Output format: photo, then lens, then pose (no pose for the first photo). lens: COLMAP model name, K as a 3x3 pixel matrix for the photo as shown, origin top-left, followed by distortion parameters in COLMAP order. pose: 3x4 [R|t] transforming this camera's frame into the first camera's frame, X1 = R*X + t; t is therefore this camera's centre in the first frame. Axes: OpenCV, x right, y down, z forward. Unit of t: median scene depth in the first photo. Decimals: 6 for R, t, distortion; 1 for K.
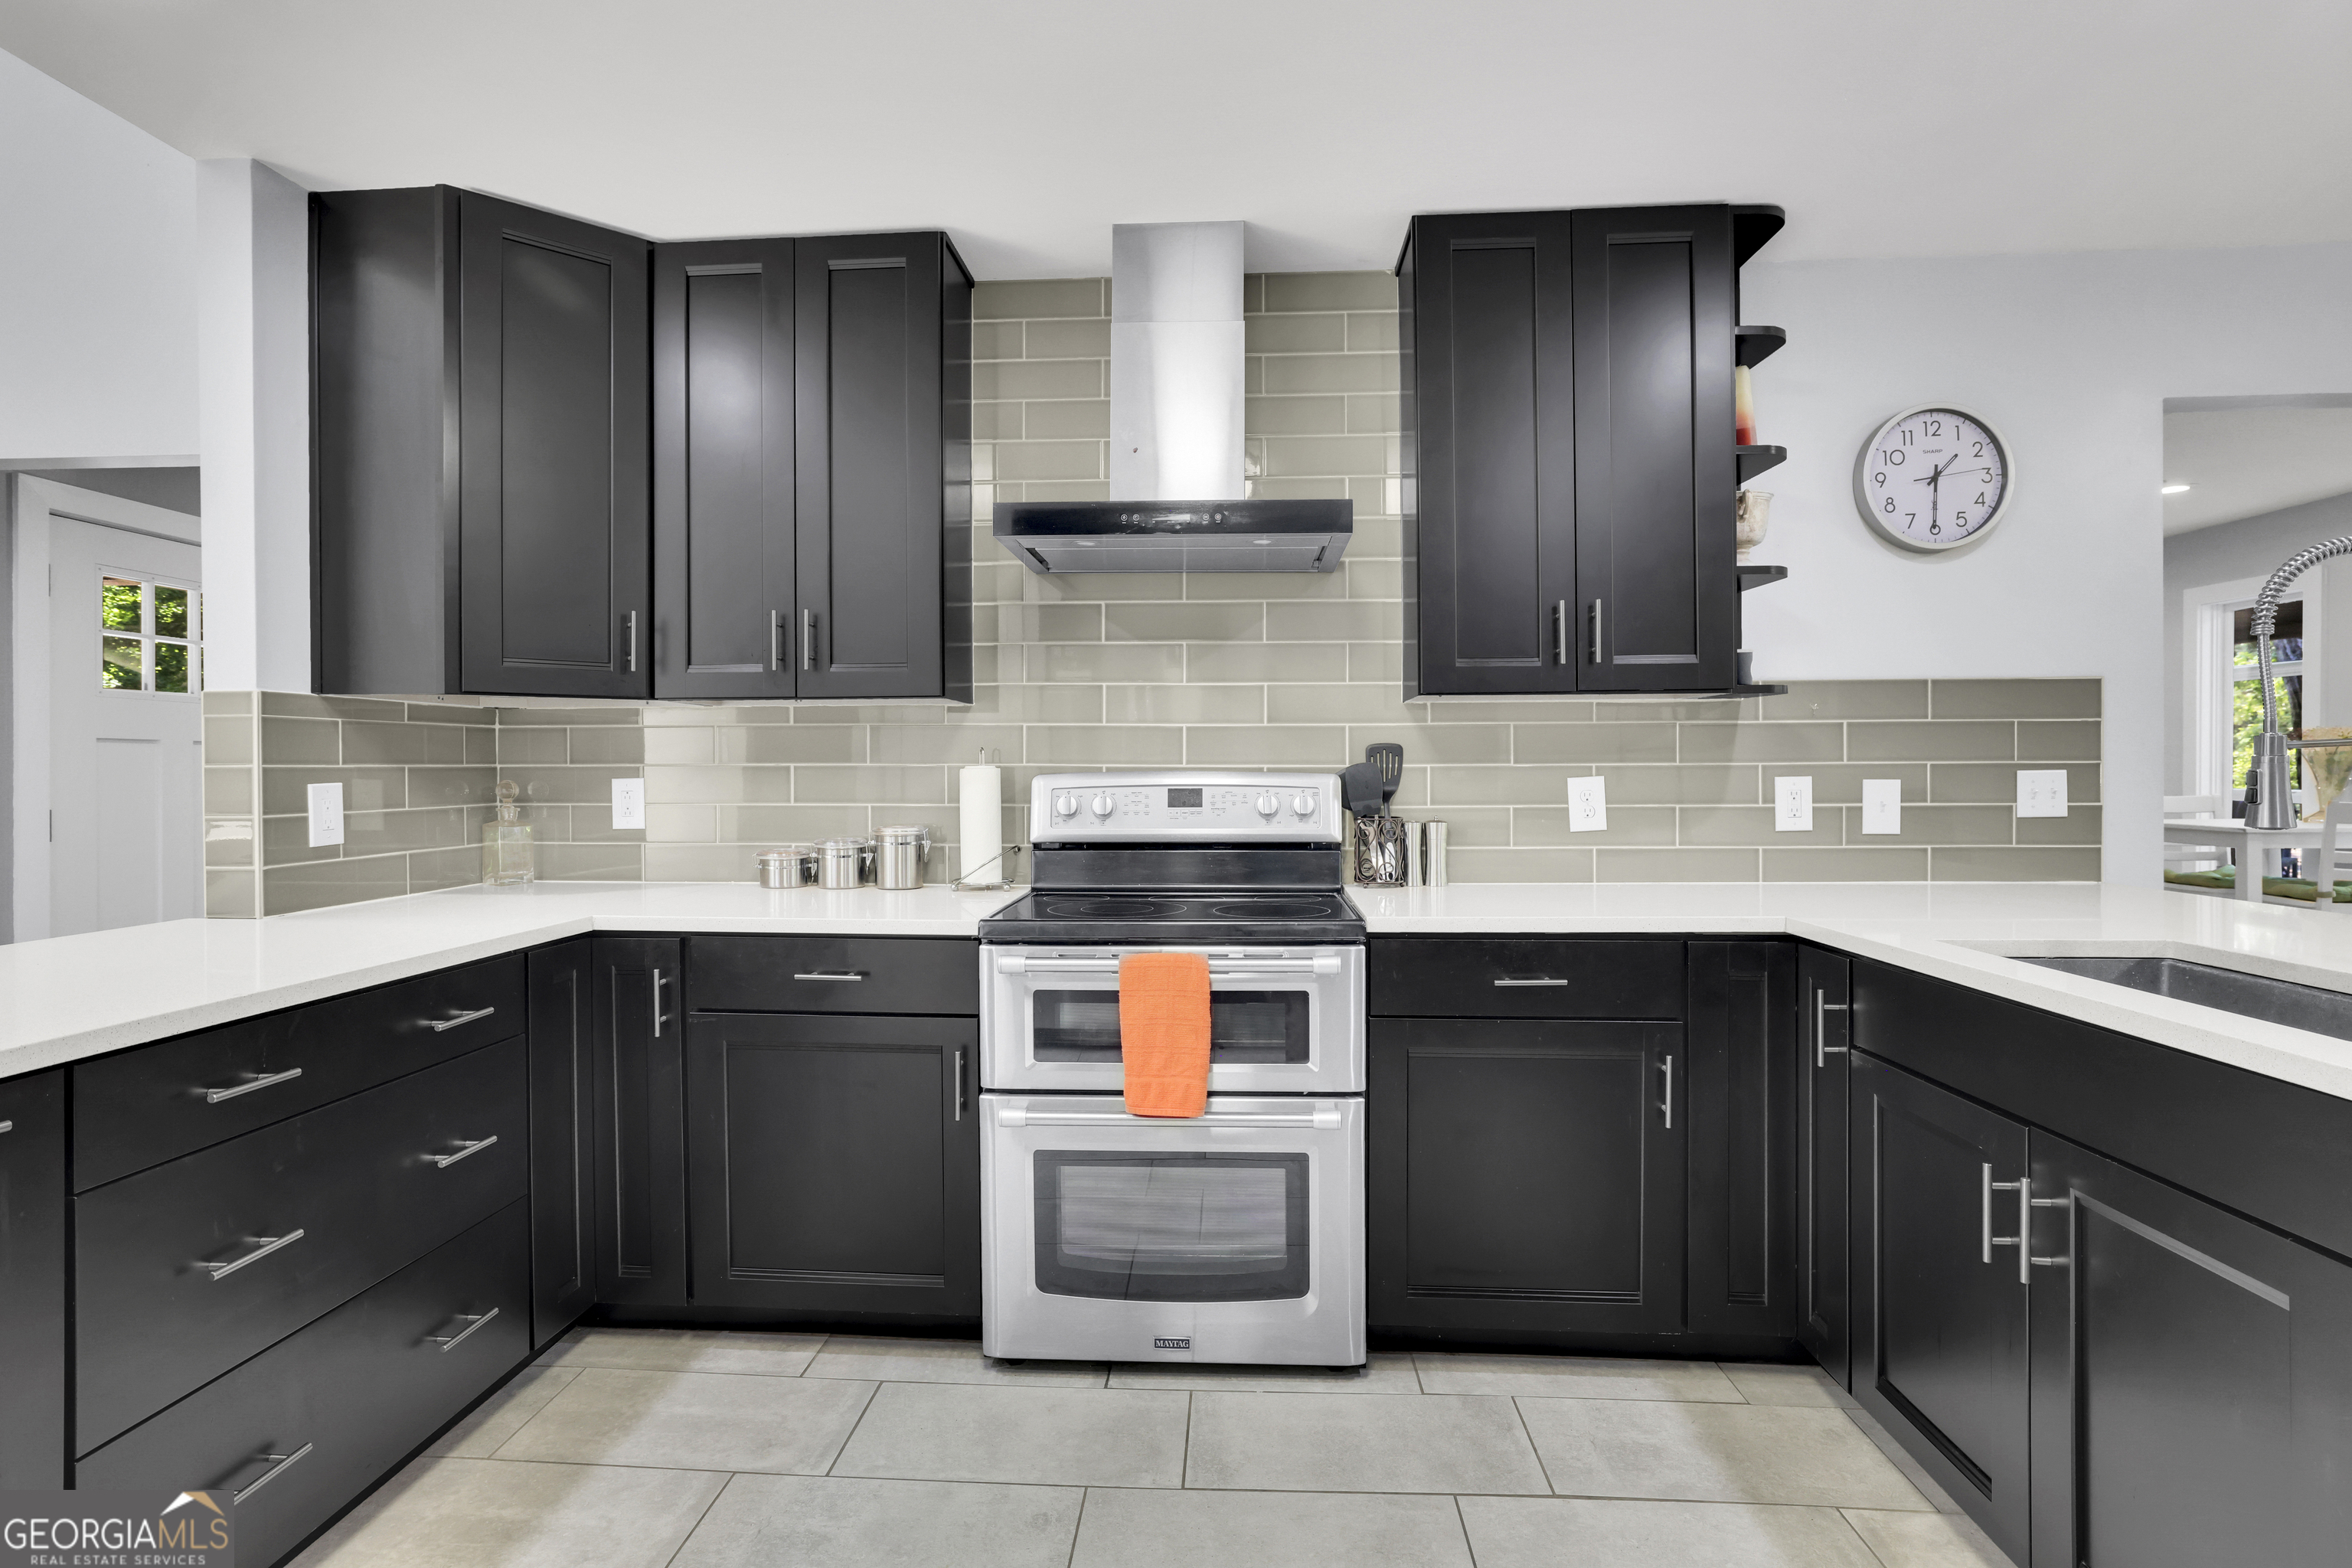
lens RADIAL K [[1215.5, 0, 1161.3], [0, 1215.5, 787.8], [0, 0, 1]] dist [-0.032490, 0.015702]
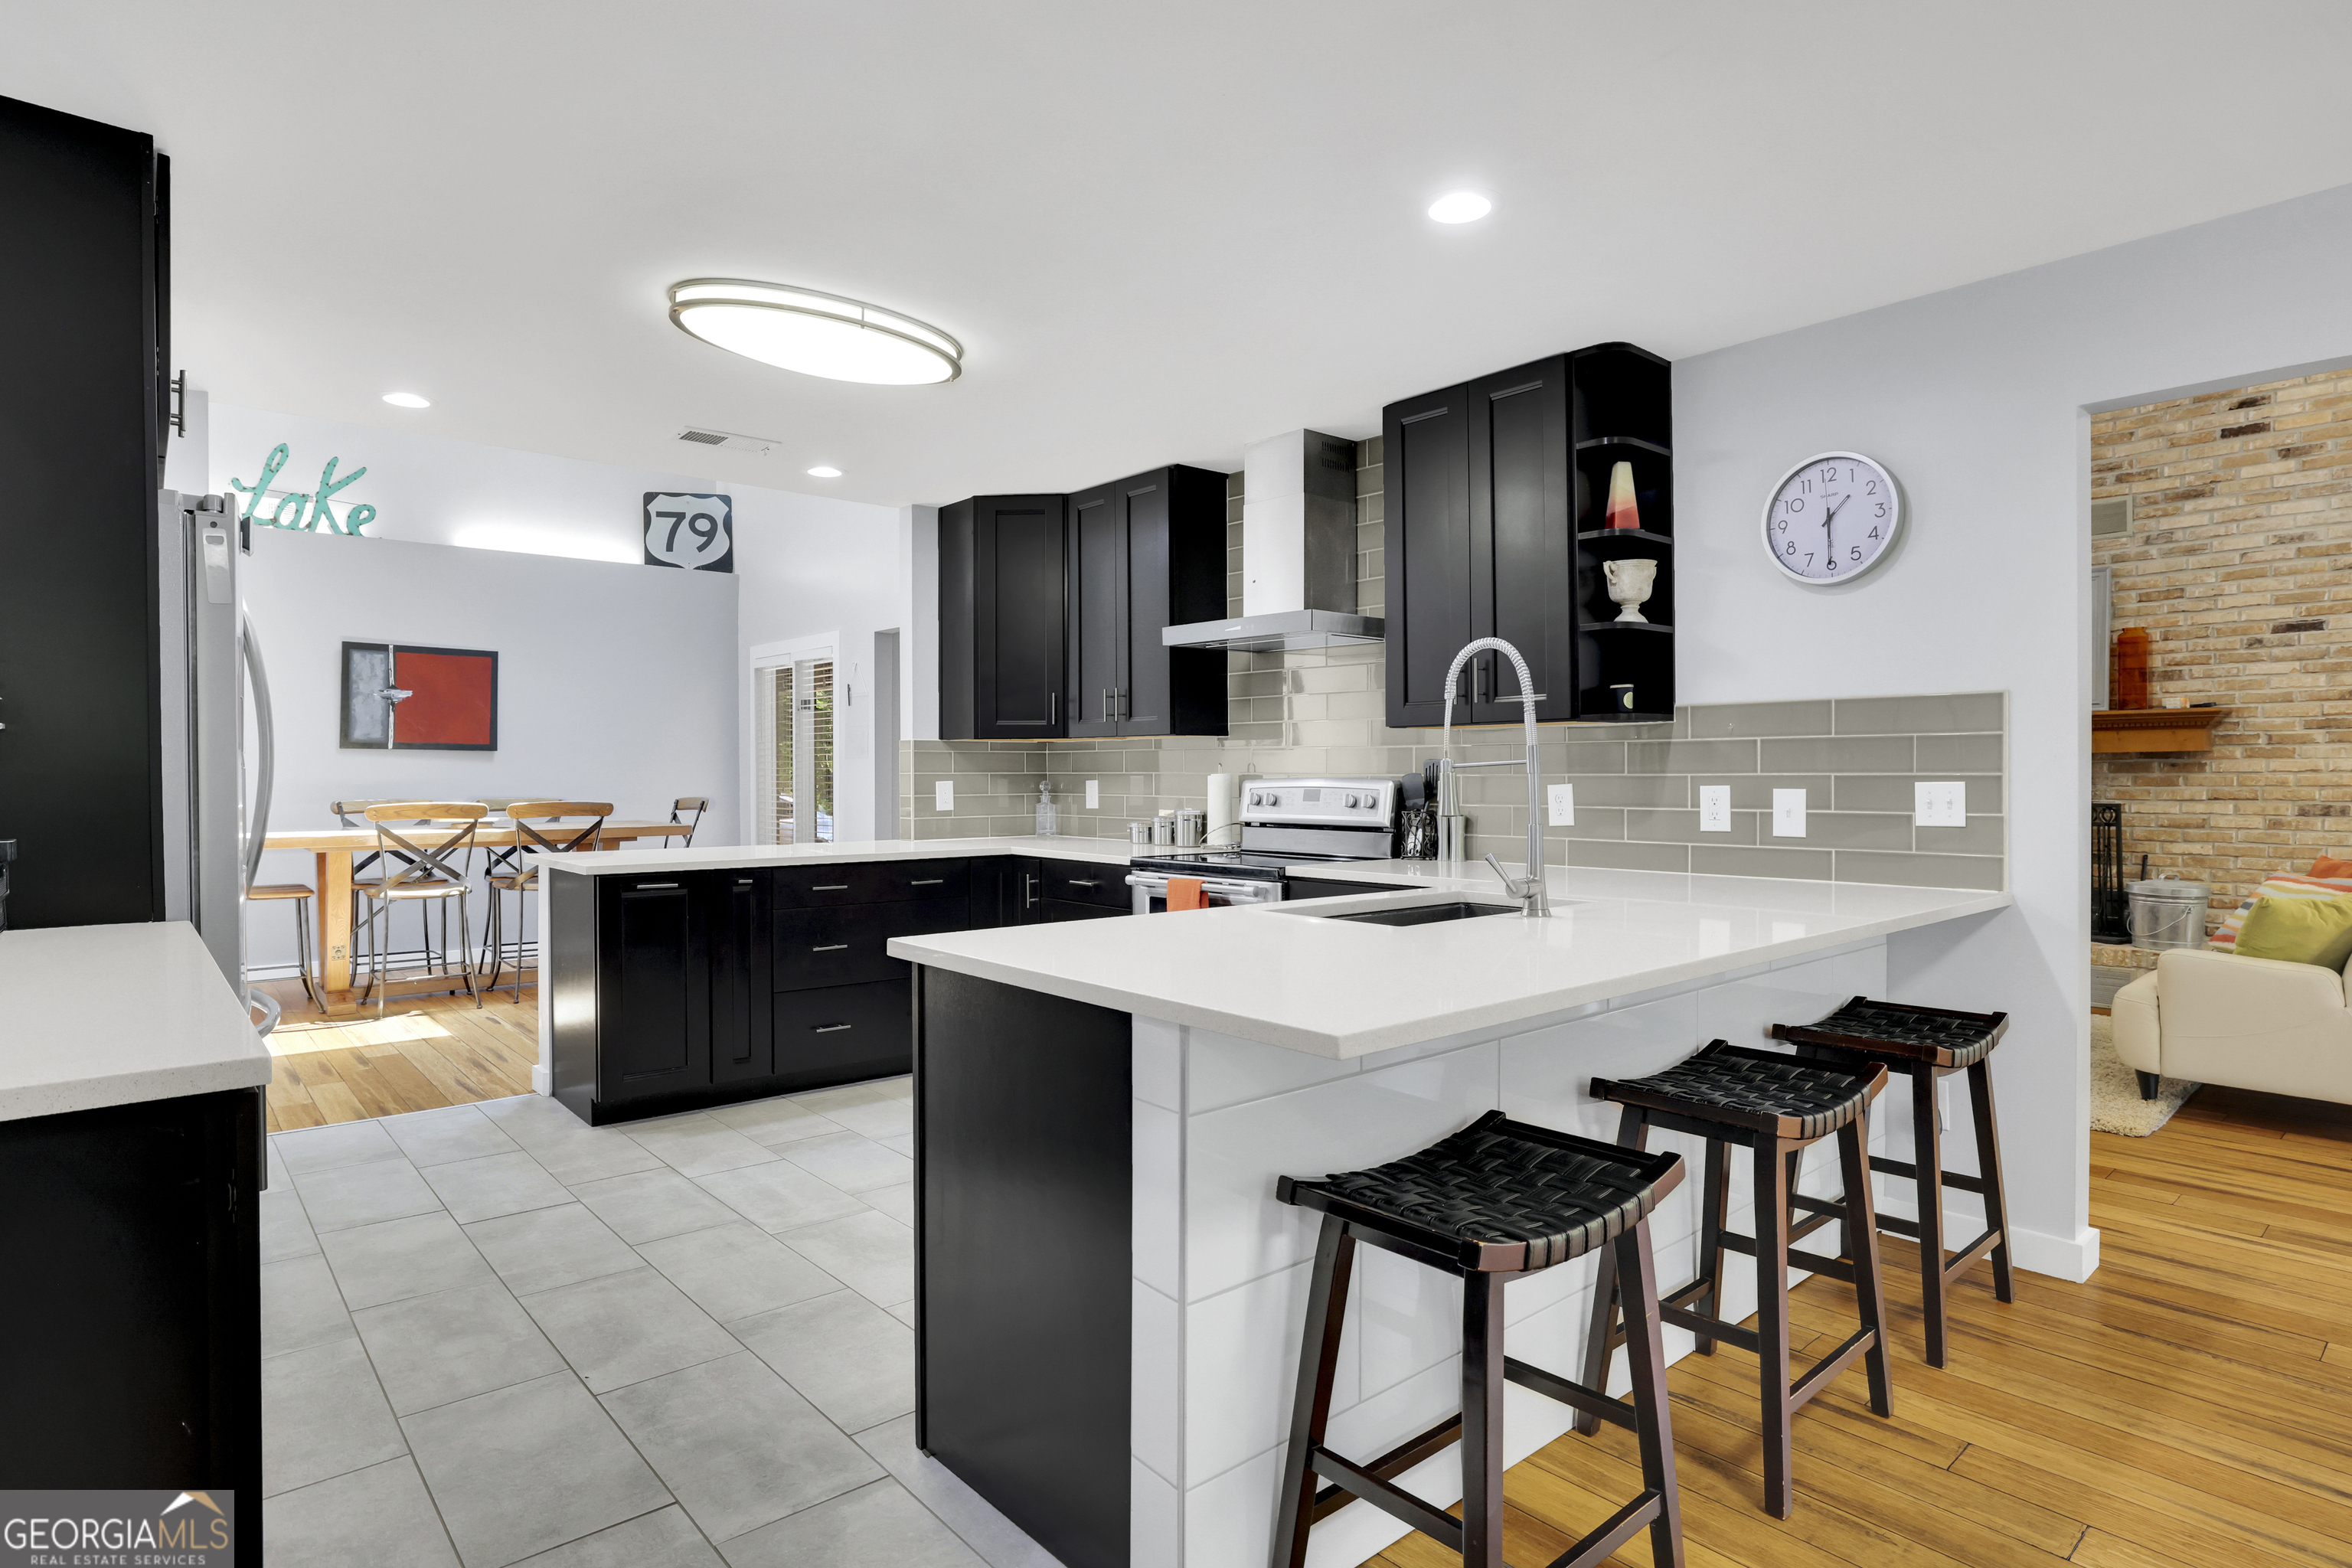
lens RADIAL K [[1215.5, 0, 1161.3], [0, 1215.5, 787.8], [0, 0, 1]] dist [-0.032490, 0.015702]
pose [[0.703967, 0.011544, -0.710139, 0.989233], [-0.014129, 0.999898, 0.002248, -0.002104], [0.710092, 0.008451, 0.704058, -0.224045]]
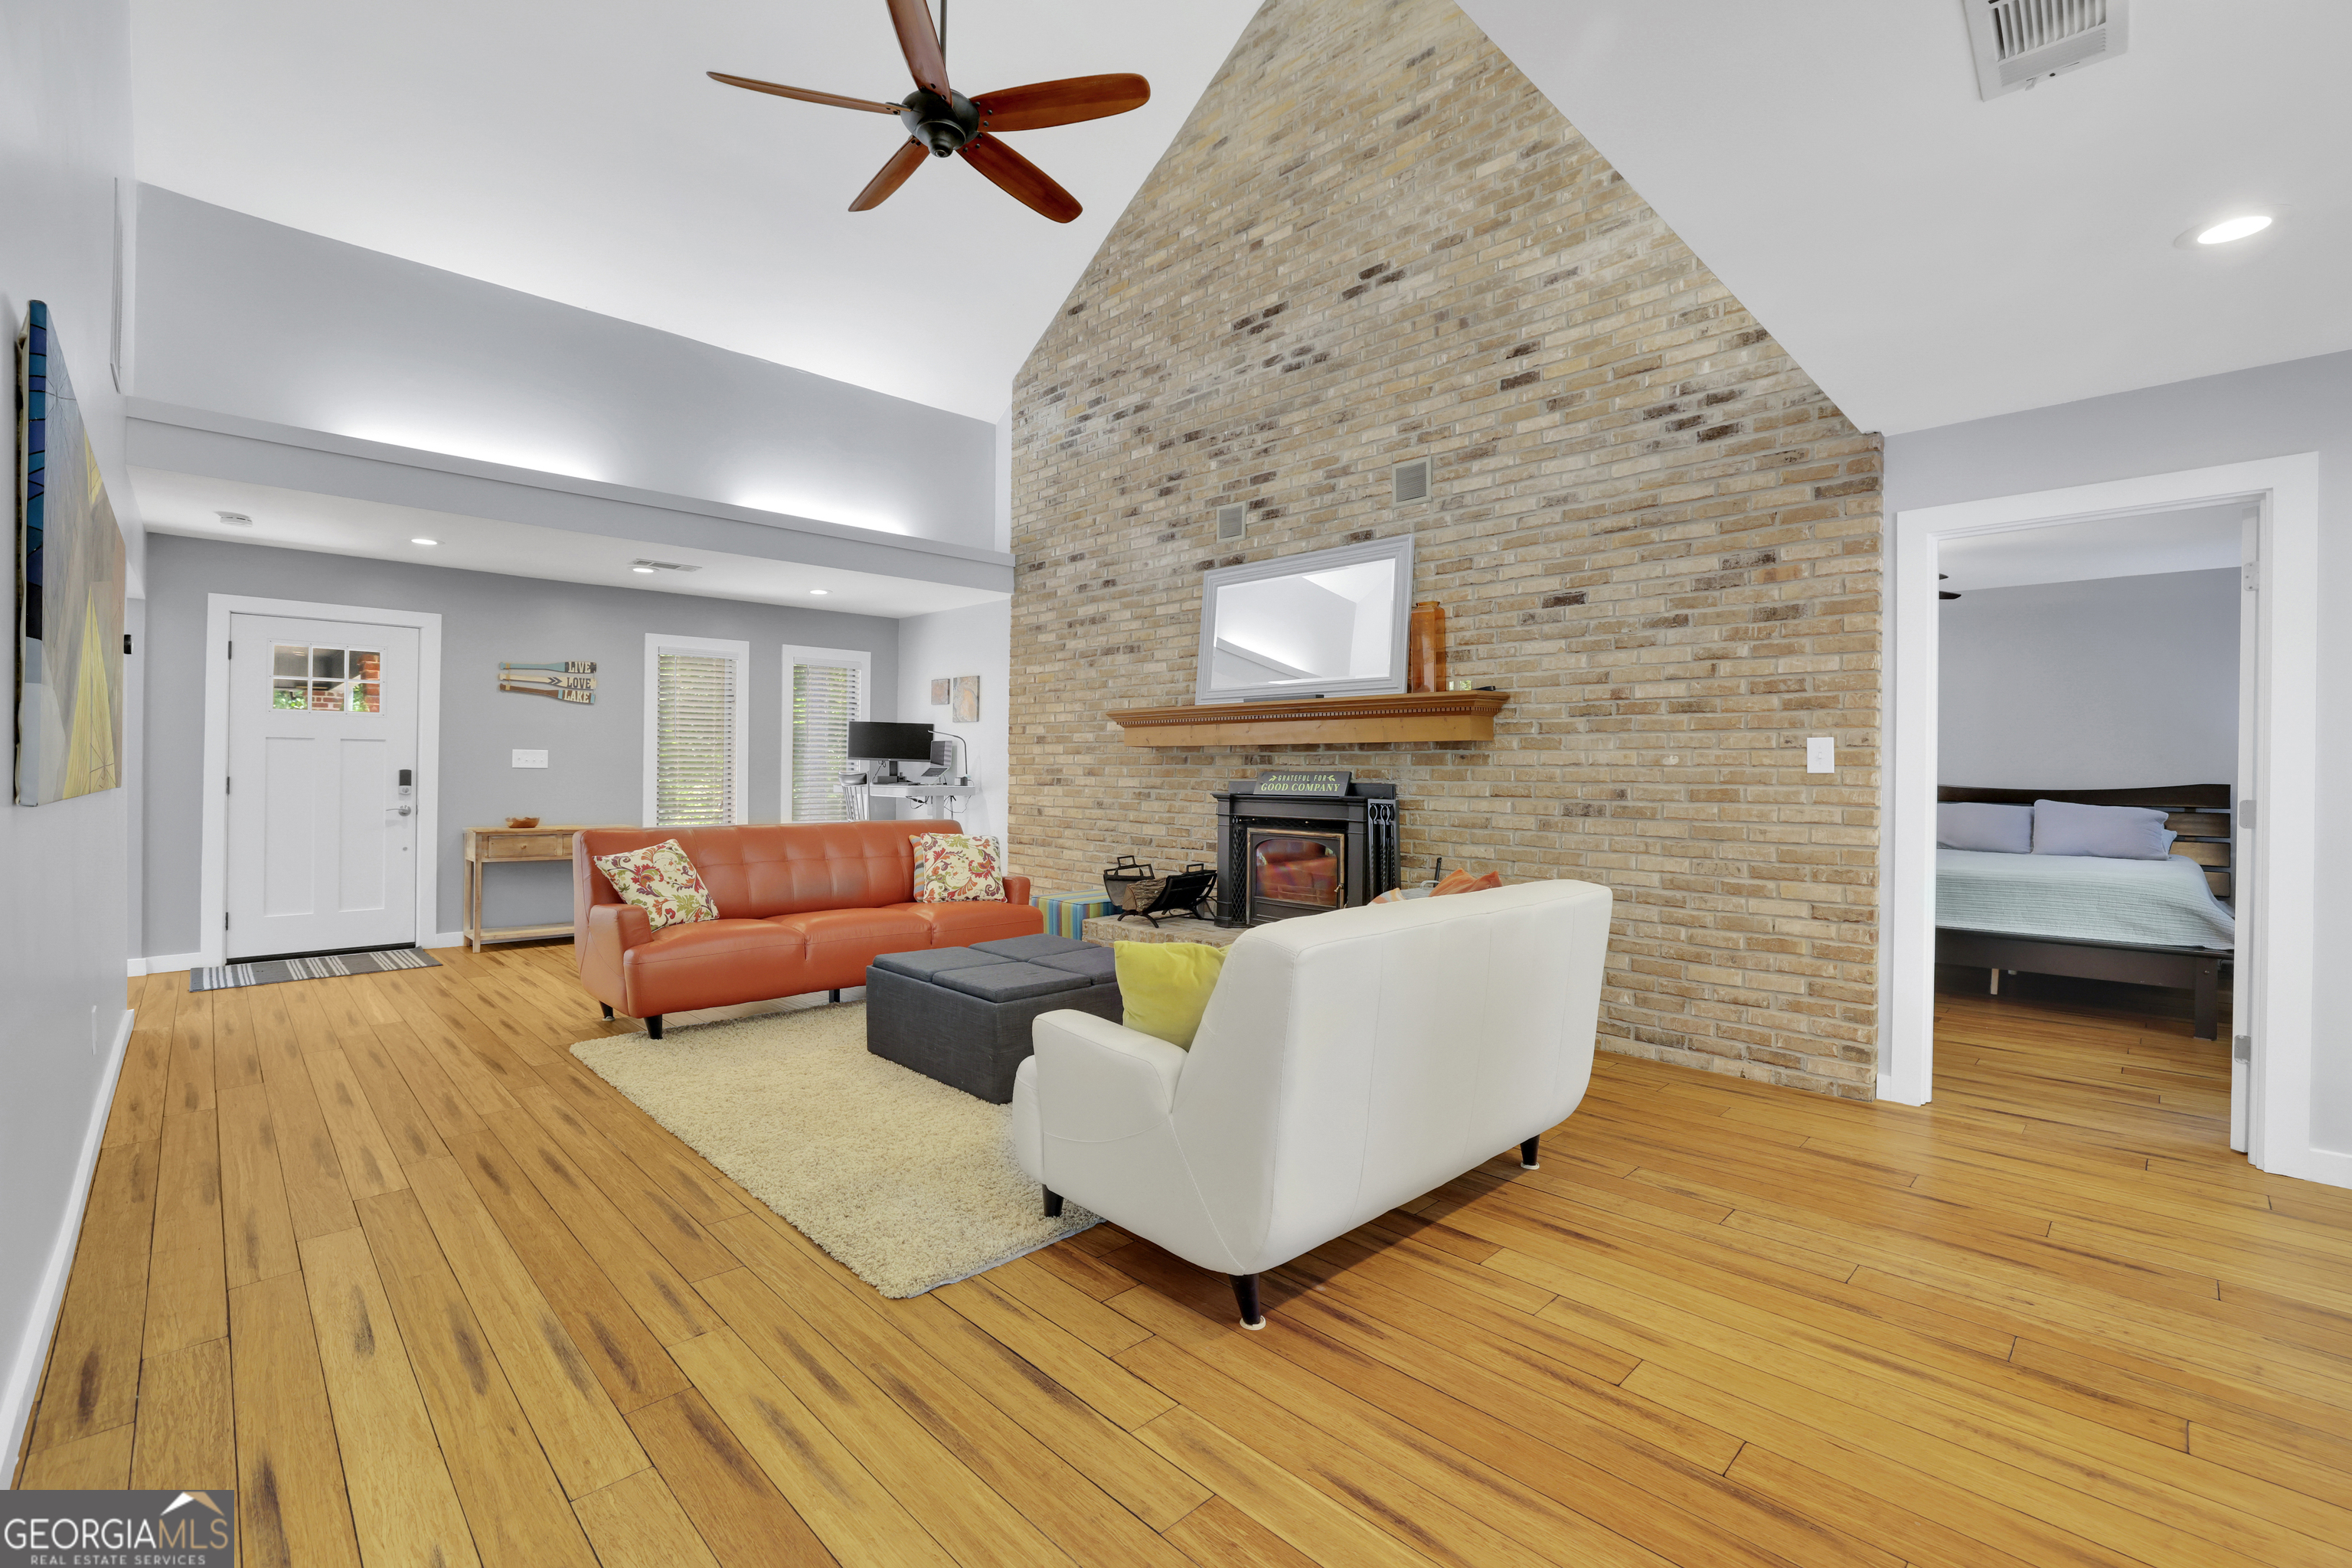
lens RADIAL K [[1017.9, 0, 1162.3], [0, 1017.9, 765.6], [0, 0, 1]] dist [-0.052310, 0.018786]
pose [[0.741550, 0.011365, -0.670801, 1.479073], [-0.023929, 0.999668, -0.009516, -0.023602], [0.670470, 0.023108, 0.741577, 1.085389]]
